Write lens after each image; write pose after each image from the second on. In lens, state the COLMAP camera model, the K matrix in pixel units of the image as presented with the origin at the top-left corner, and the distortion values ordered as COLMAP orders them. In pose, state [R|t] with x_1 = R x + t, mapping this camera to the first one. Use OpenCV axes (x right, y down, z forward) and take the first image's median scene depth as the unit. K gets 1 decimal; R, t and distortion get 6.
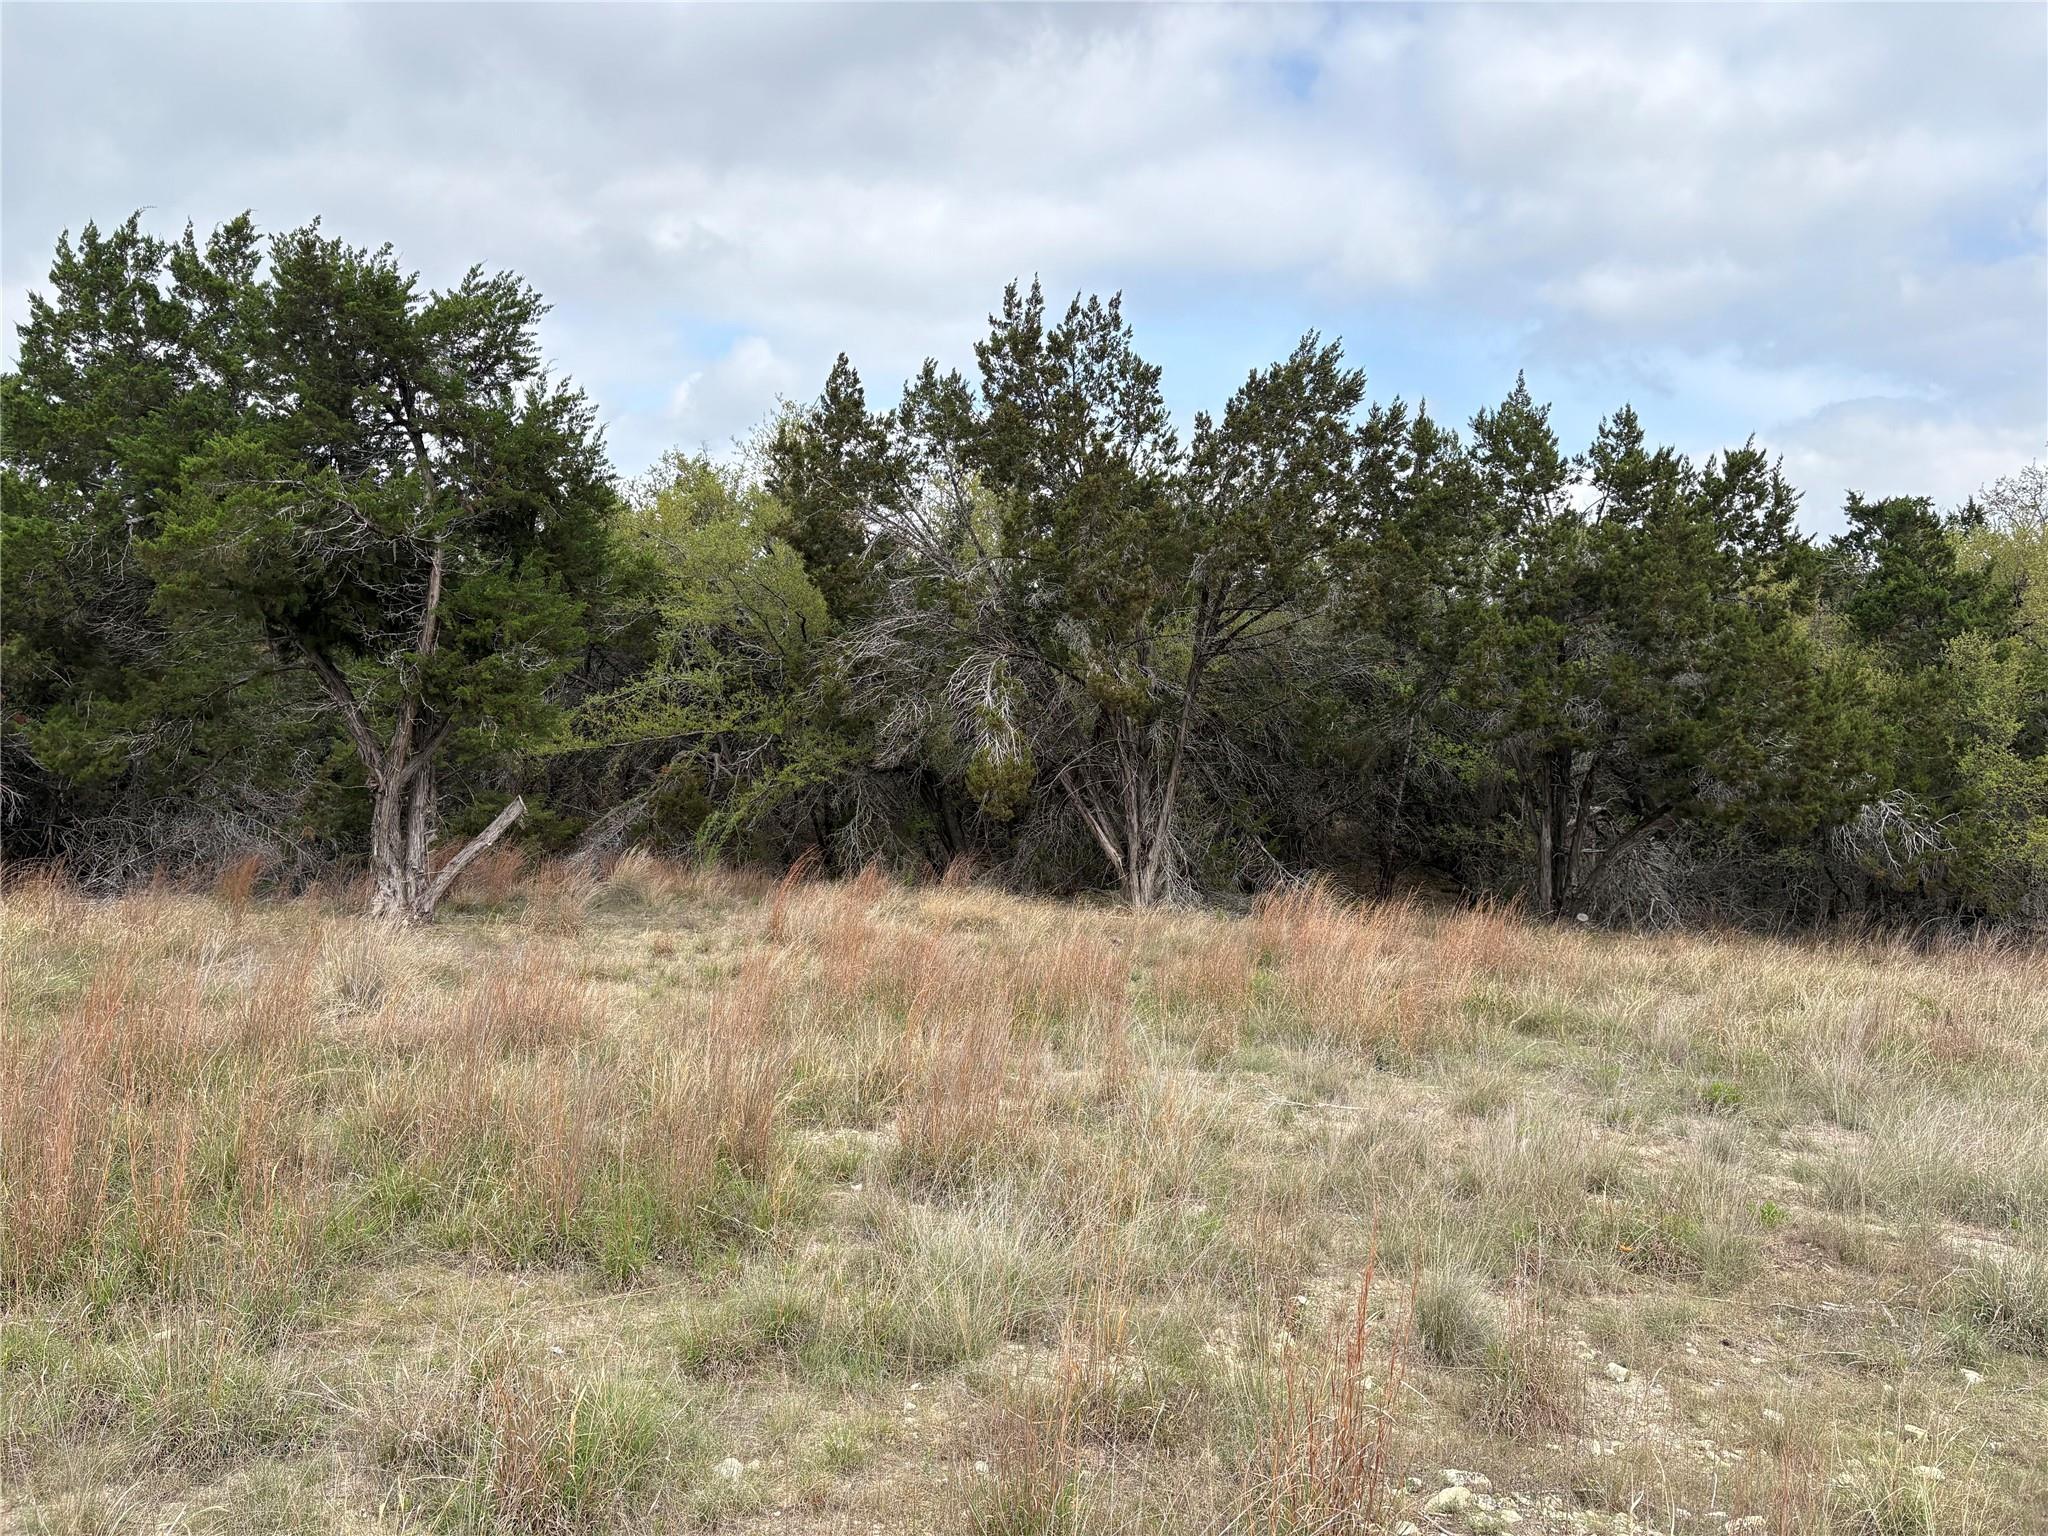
lens RADIAL K [[1628.4, 0, 1020.8], [0, 1628.4, 763.3], [0, 0, 1]] dist [0.068436, -0.026521]
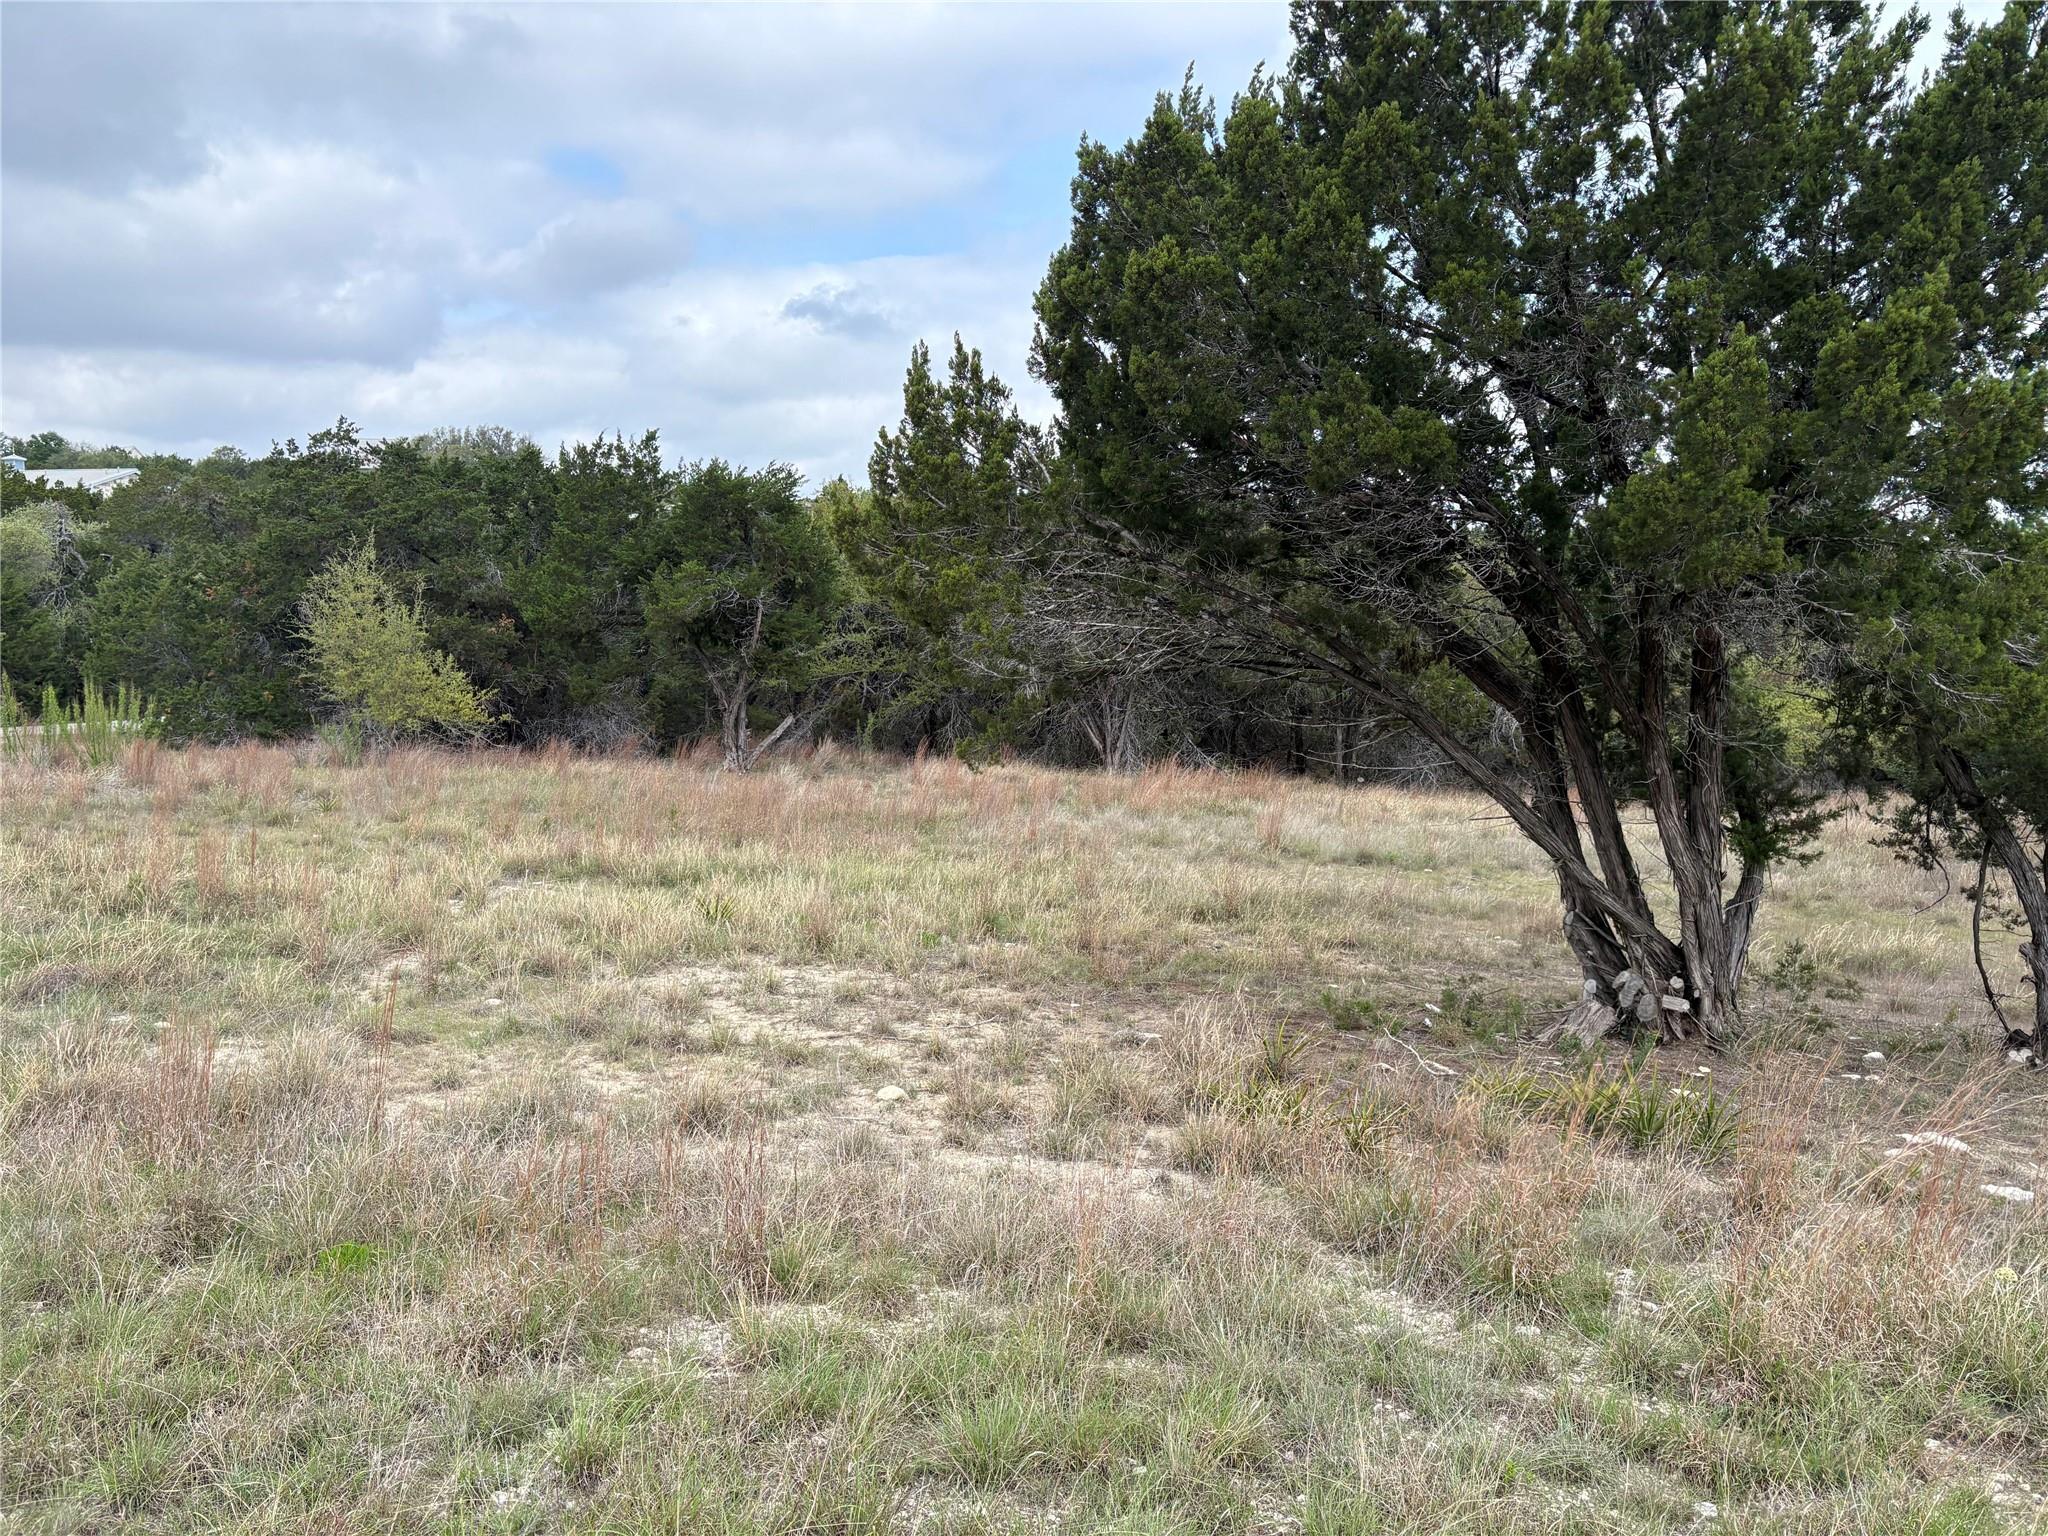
lens RADIAL K [[1628.4, 0, 1022.8], [0, 1628.4, 769.3], [0, 0, 1]] dist [0.068436, -0.026521]
pose [[0.998597, 0.006723, -0.052523, 0.068743], [-0.003075, 0.997596, 0.069224, -0.038901], [0.052862, -0.068965, 0.996218, -0.761243]]
